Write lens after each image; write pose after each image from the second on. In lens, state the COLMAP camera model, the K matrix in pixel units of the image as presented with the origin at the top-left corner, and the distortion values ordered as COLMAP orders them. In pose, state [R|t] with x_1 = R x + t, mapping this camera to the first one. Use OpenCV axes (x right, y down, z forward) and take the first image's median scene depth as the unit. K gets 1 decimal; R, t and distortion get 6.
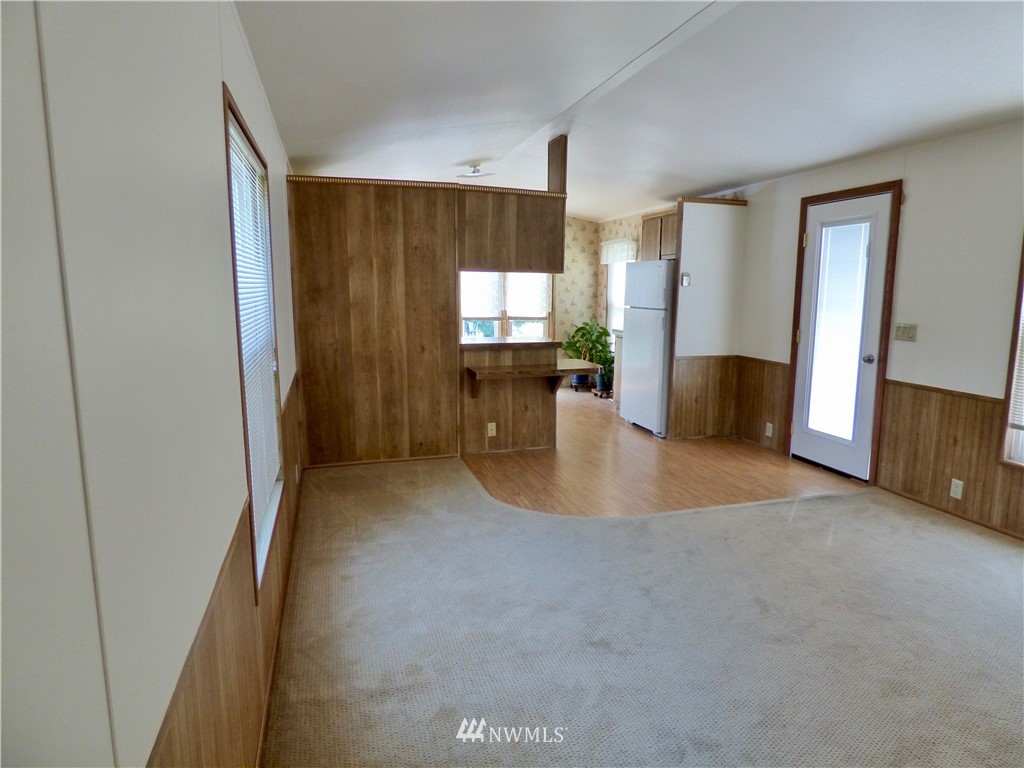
lens RADIAL K [[619.6, 0, 508.9], [0, 619.6, 381.7], [0, 0, 1]] dist [-0.020999, 0.017445]
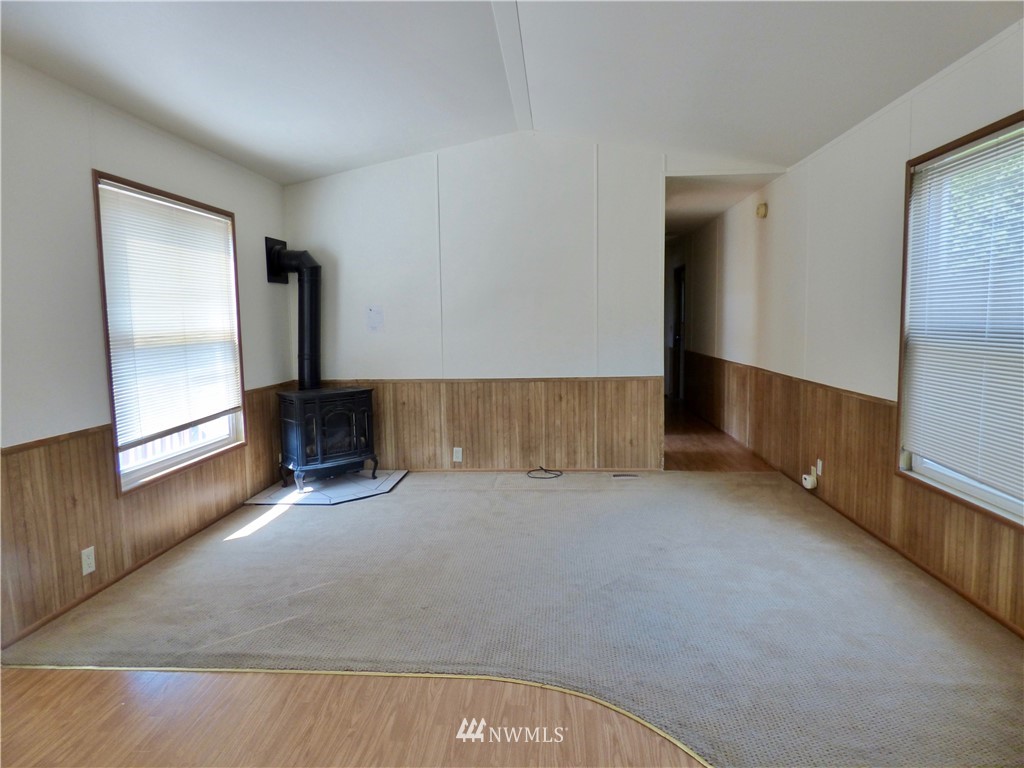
lens RADIAL K [[619.6, 0, 508.9], [0, 619.6, 381.7], [0, 0, 1]] dist [-0.020999, 0.017445]
pose [[-0.936661, -0.014594, 0.349933, -0.005910], [0.074907, 0.967665, 0.240858, -0.170410], [-0.342133, 0.251815, -0.905281, 1.399612]]
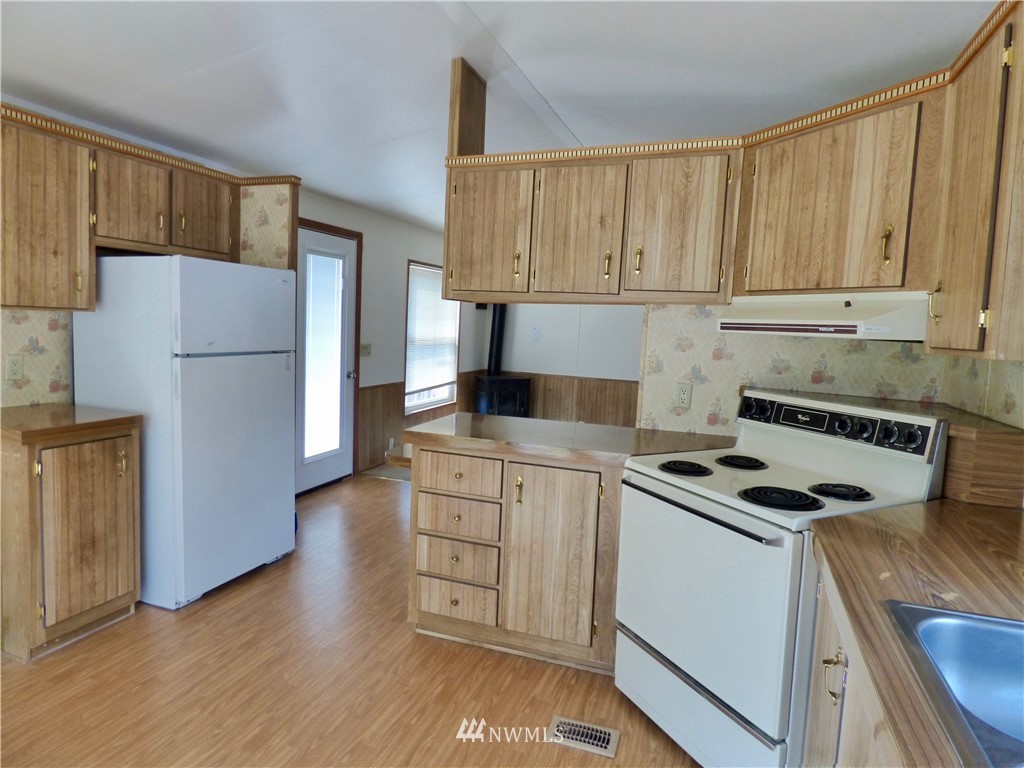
lens RADIAL K [[619.6, 0, 508.9], [0, 619.6, 381.7], [0, 0, 1]] dist [-0.020999, 0.017445]
pose [[-0.808219, -0.092959, 0.581498, -0.408768], [0.046376, 0.974348, 0.220218, -0.307236], [-0.587053, 0.204952, -0.783176, 1.966417]]
